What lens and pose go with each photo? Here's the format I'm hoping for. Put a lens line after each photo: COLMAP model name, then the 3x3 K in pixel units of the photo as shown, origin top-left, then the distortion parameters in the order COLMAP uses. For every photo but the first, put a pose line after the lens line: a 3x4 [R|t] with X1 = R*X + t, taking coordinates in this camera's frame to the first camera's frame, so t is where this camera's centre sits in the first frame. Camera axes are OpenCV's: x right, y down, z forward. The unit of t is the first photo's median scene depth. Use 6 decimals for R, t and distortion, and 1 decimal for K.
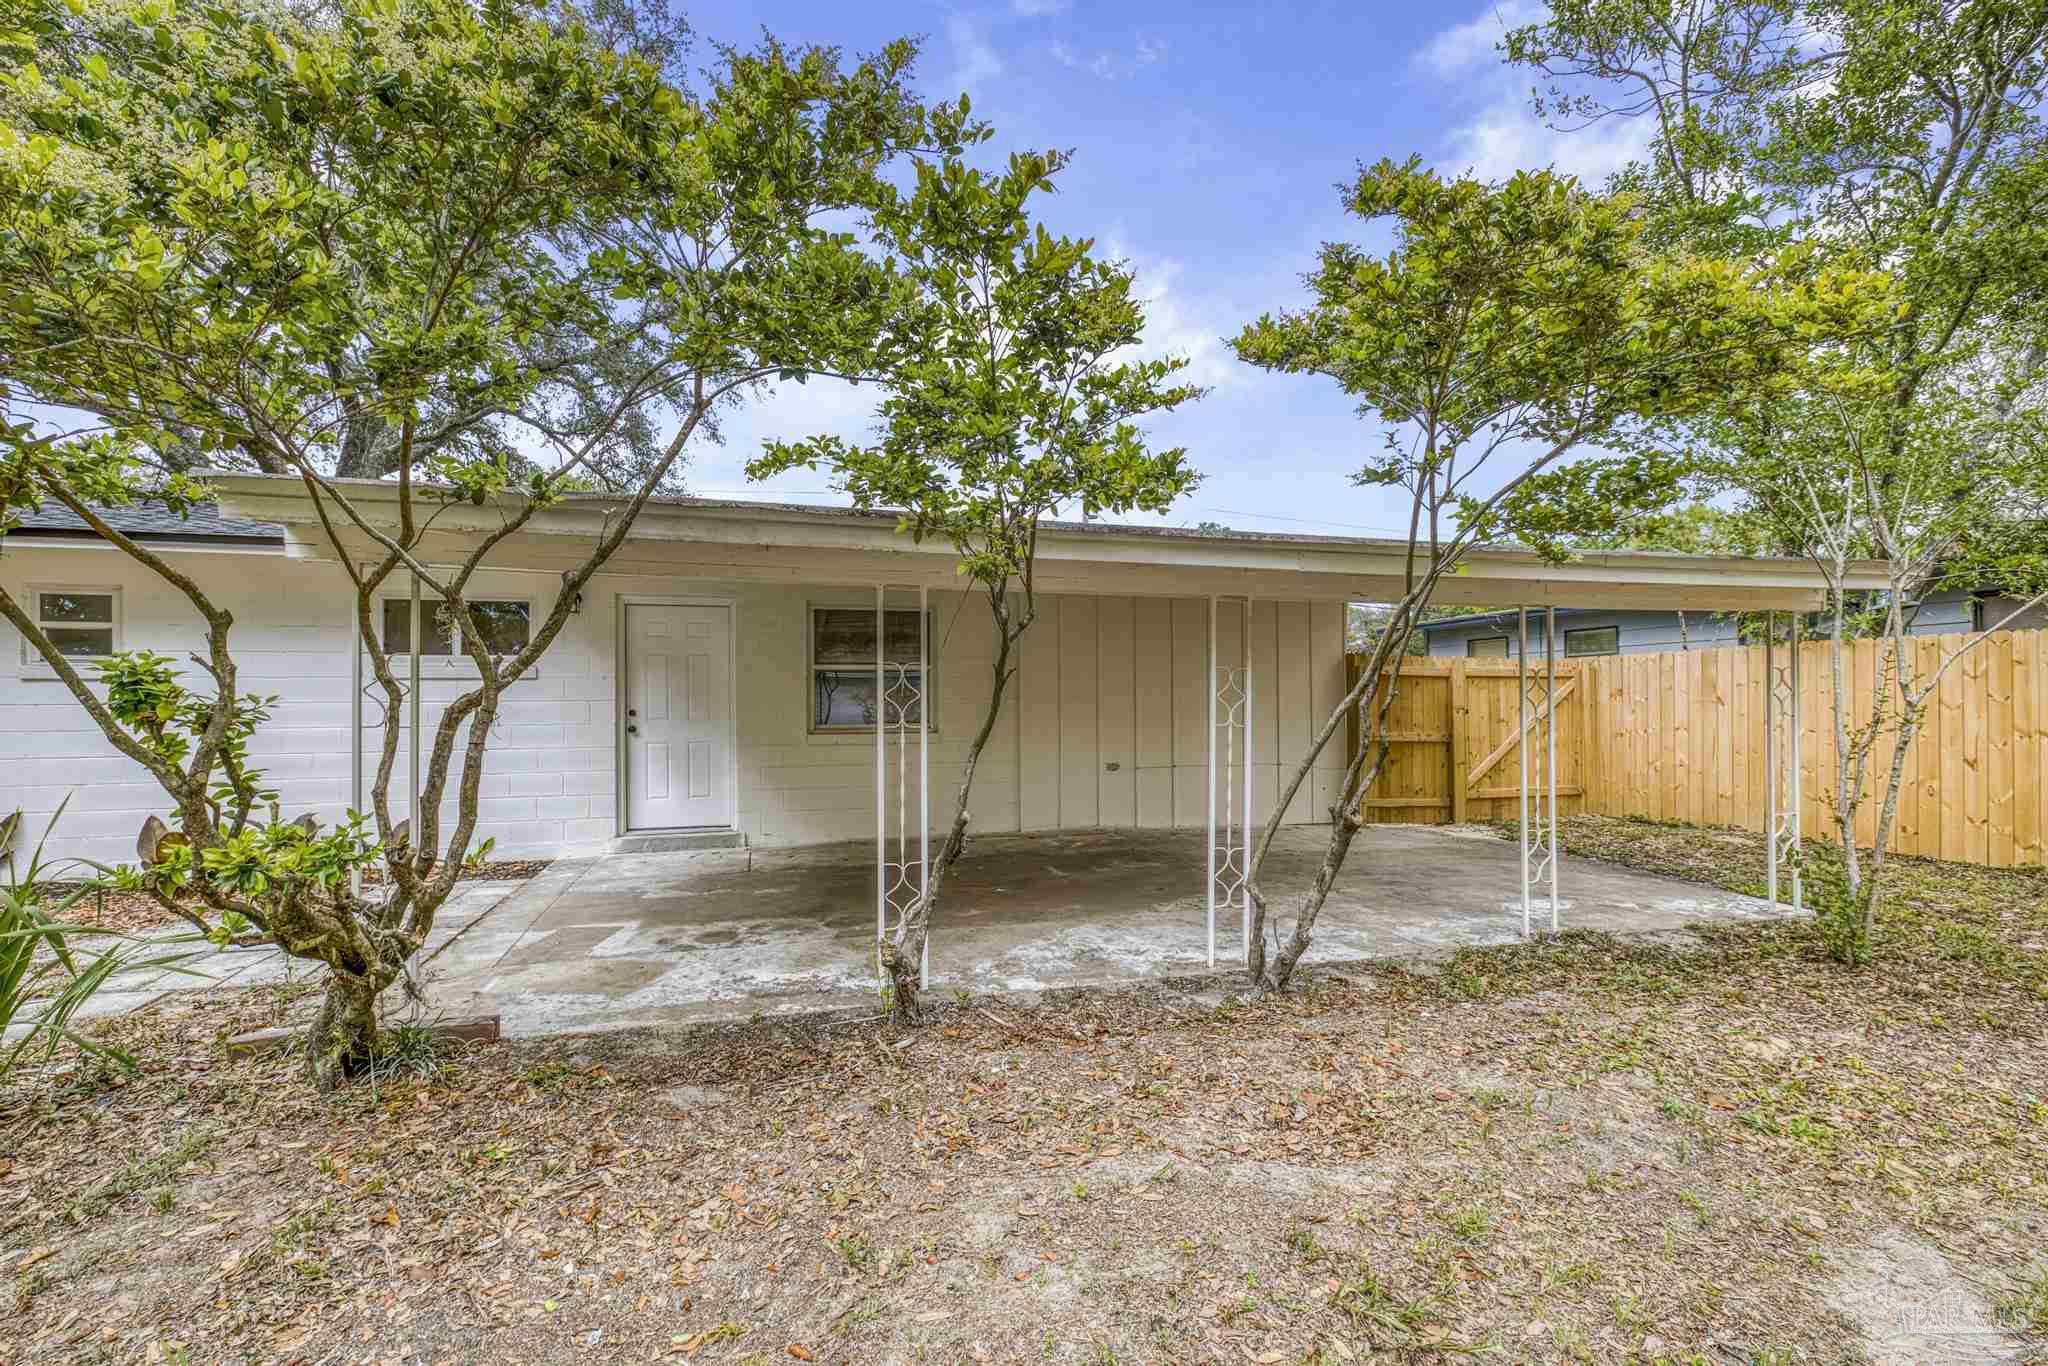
lens RADIAL K [[891.5, 0, 1013.0], [0, 891.5, 699.6], [0, 0, 1]] dist [0.001460, 0.000936]
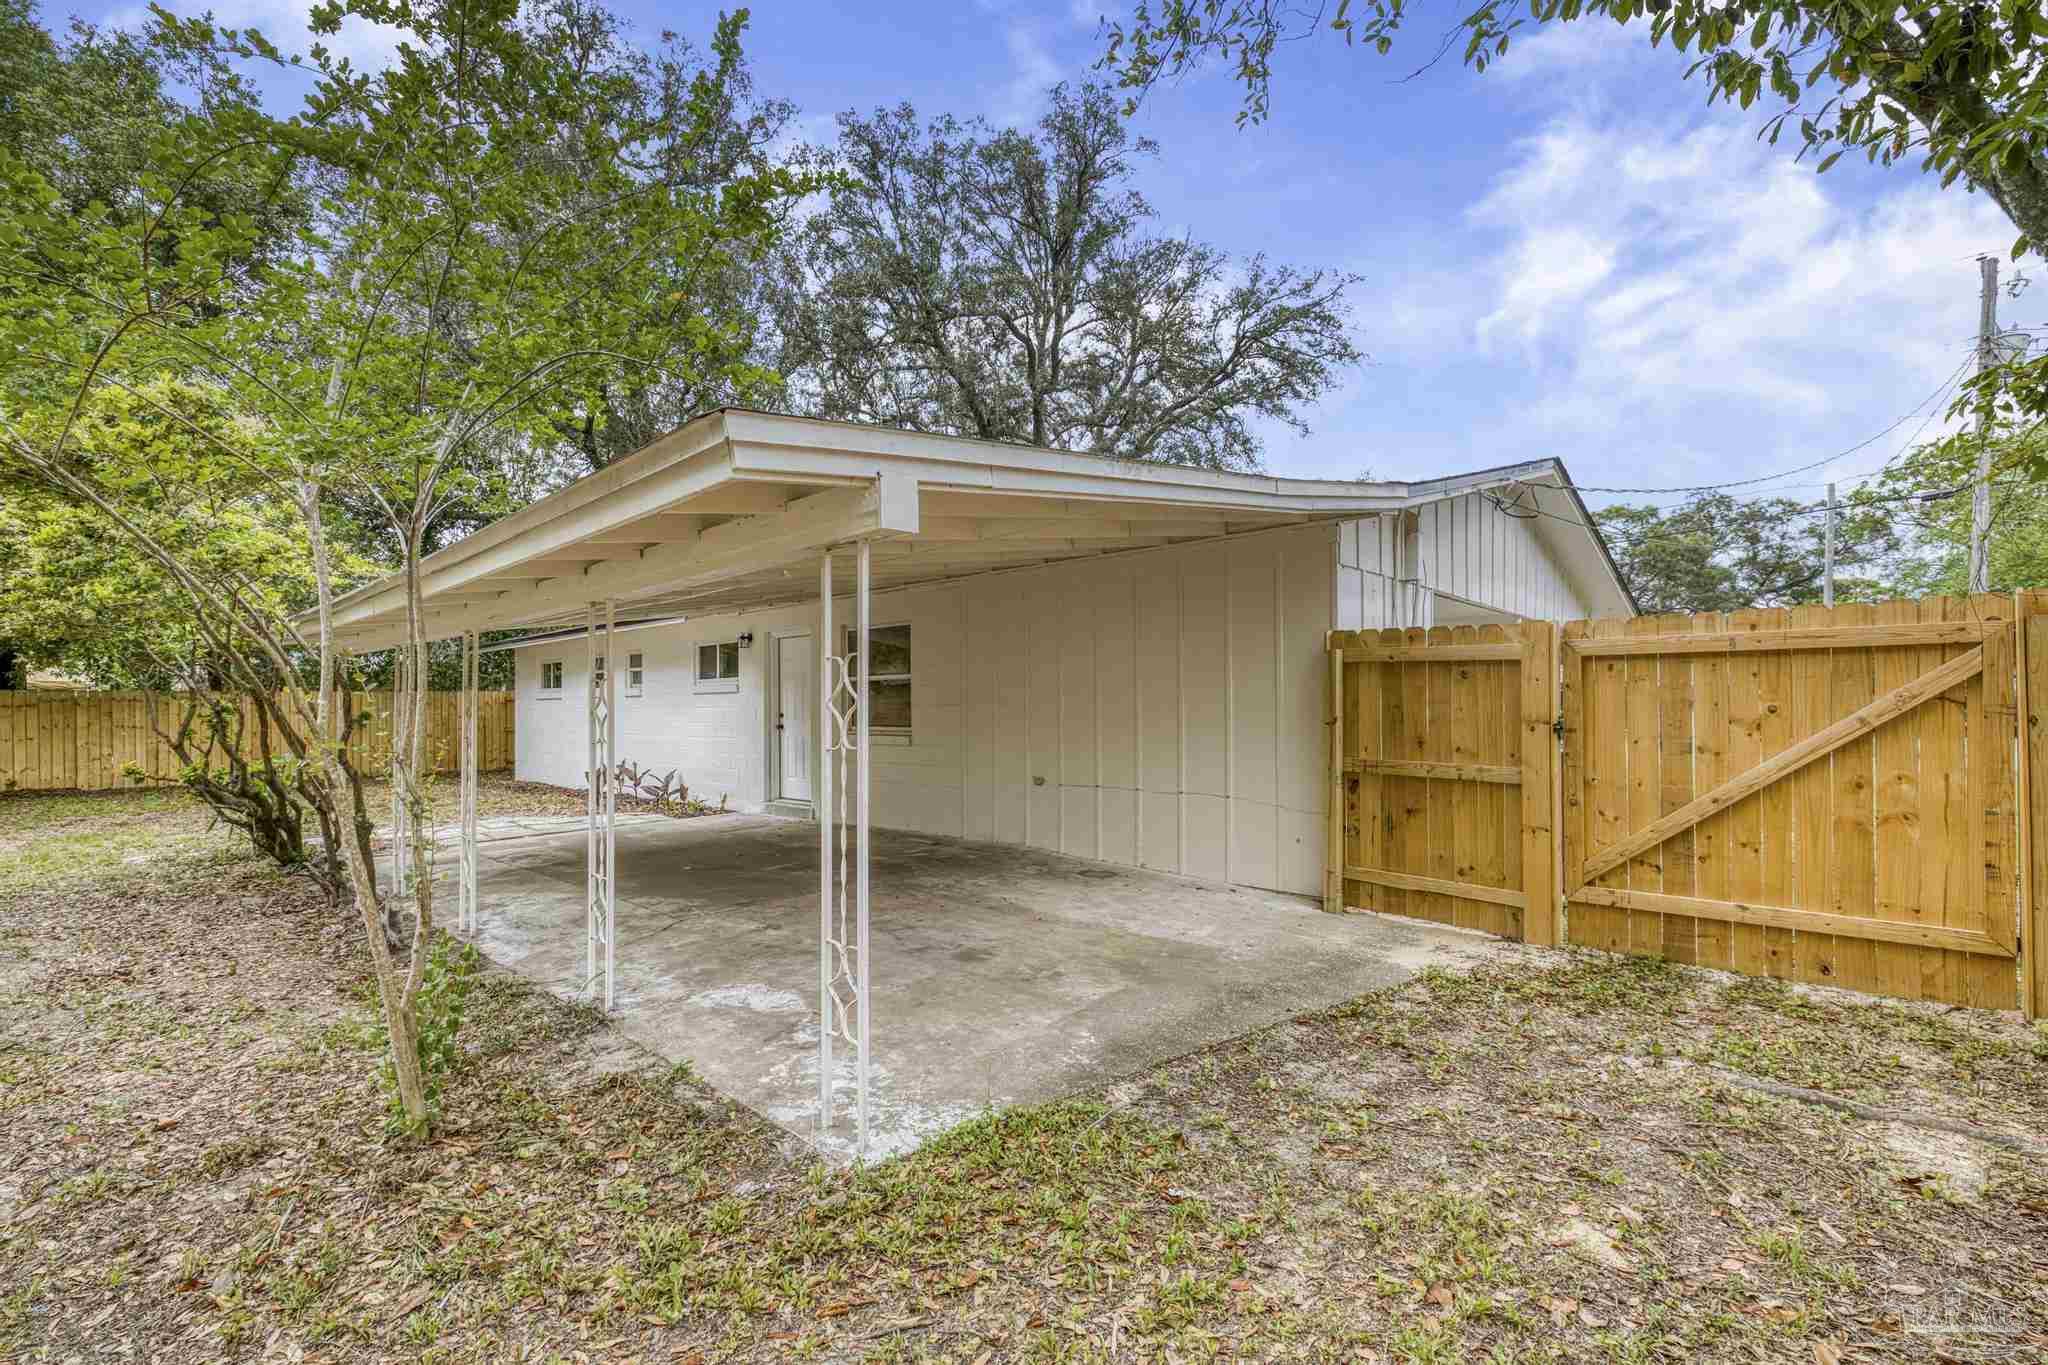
lens RADIAL K [[891.5, 0, 1016.1], [0, 891.5, 692.9], [0, 0, 1]] dist [0.001460, 0.000936]
pose [[0.518416, -0.010438, -0.855065, 1.436803], [0.010080, 0.999931, -0.006096, -0.011872], [0.855069, -0.005458, 0.518486, 0.872574]]
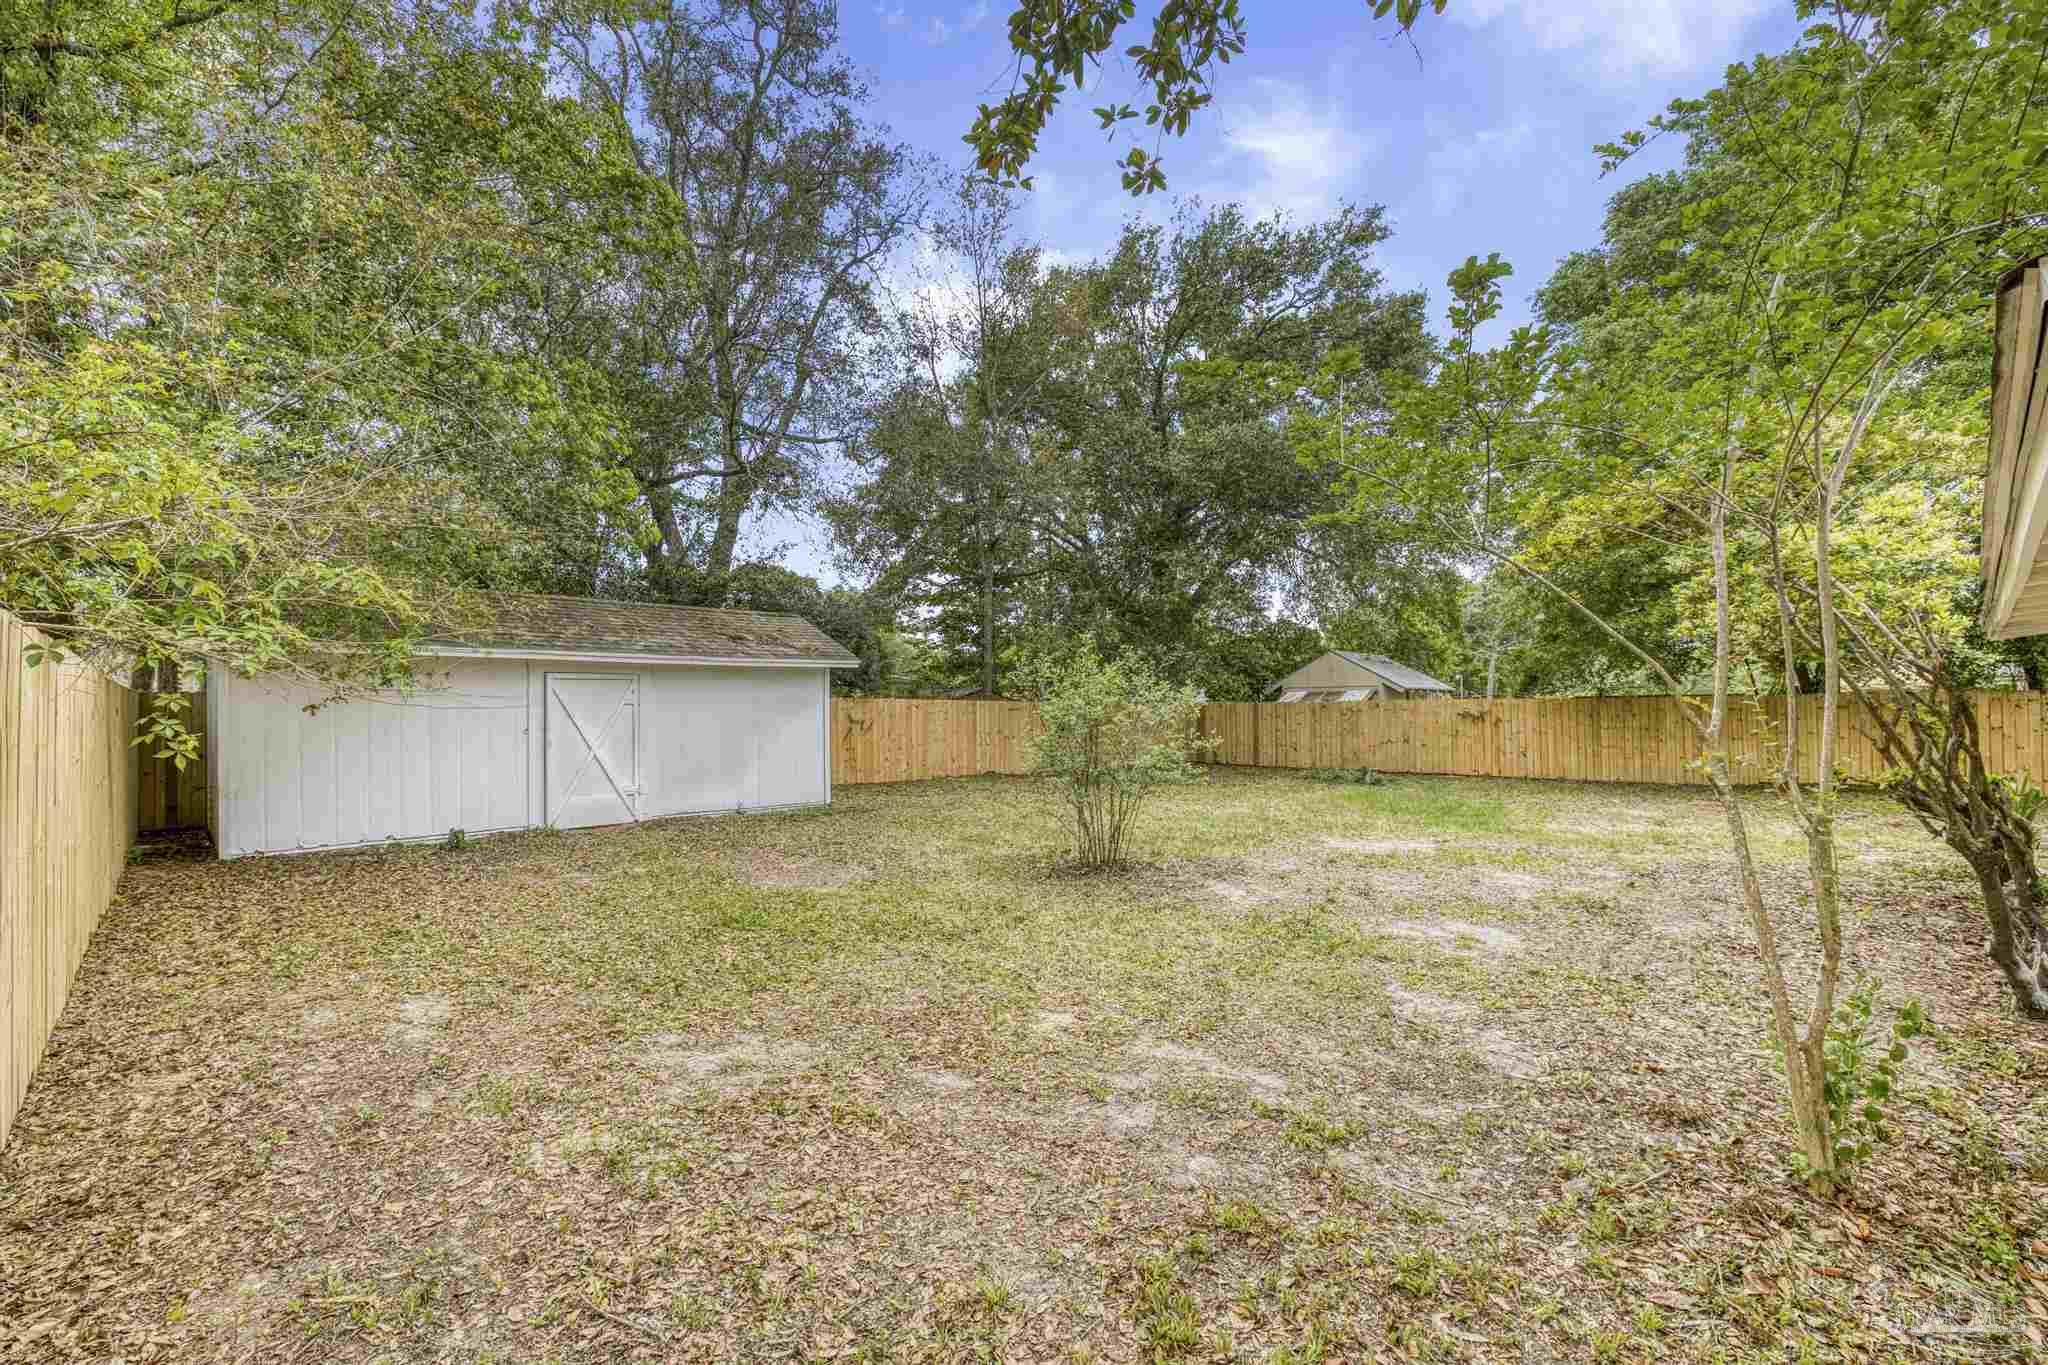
lens RADIAL K [[891.7, 0, 1009.3], [0, 891.7, 701.8], [0, 0, 1]] dist [0.004553, 0.000478]
pose [[-0.885743, 0.000400, -0.464176, 1.407242], [0.010820, 0.999746, -0.019785, -0.011908], [0.464050, -0.022547, -0.885522, 1.072796]]
